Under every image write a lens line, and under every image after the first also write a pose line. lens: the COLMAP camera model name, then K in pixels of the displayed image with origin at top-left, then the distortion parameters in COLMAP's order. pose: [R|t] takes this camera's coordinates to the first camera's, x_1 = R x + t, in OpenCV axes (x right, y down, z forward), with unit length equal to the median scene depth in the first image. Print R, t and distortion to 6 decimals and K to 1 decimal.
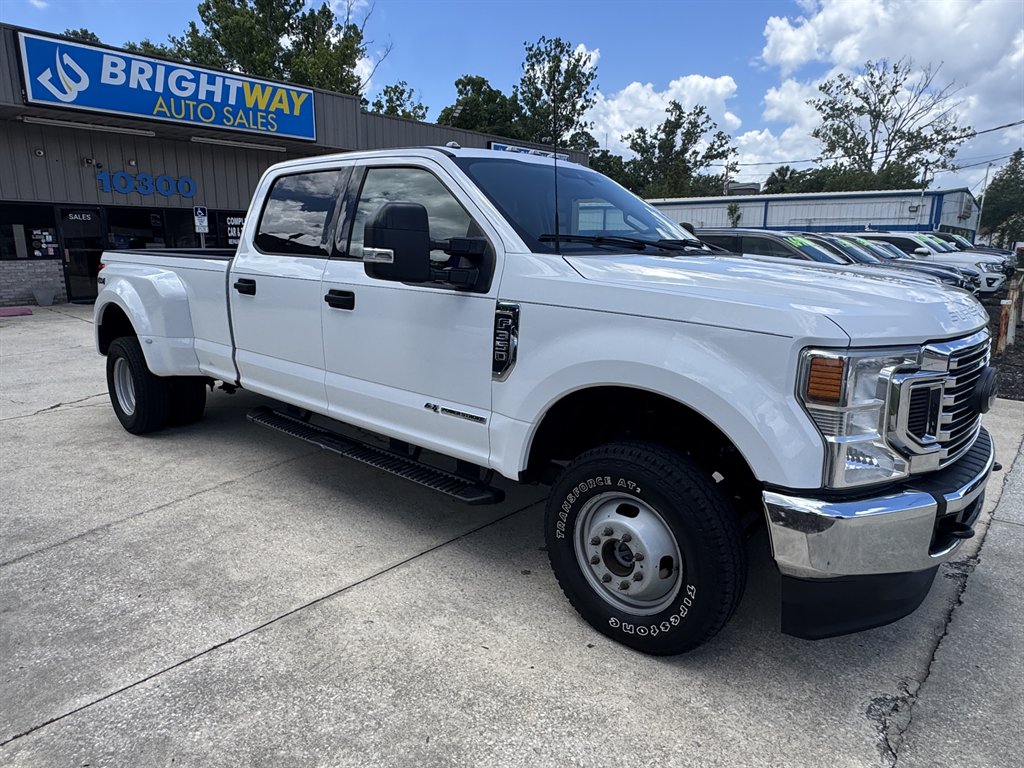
lens RADIAL K [[654.7, 0, 507.9], [0, 654.7, 384.8], [0, 0, 1]] dist [-0.000613, -0.000584]
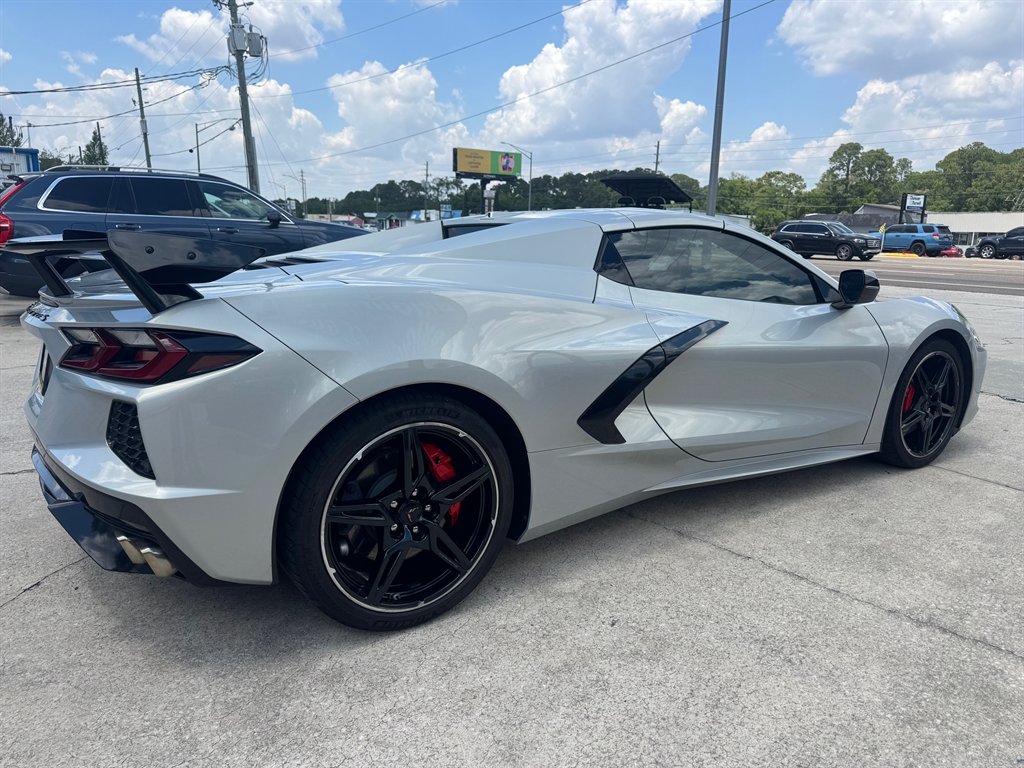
lens RADIAL K [[740.8, 0, 508.7], [0, 740.8, 385.8], [0, 0, 1]] dist [0.011271, -0.003652]
pose [[0.268311, -0.200204, 0.942299, -0.310258], [0.192223, 0.969622, 0.151276, -0.032344], [-0.943959, 0.140543, 0.298644, 0.269565]]
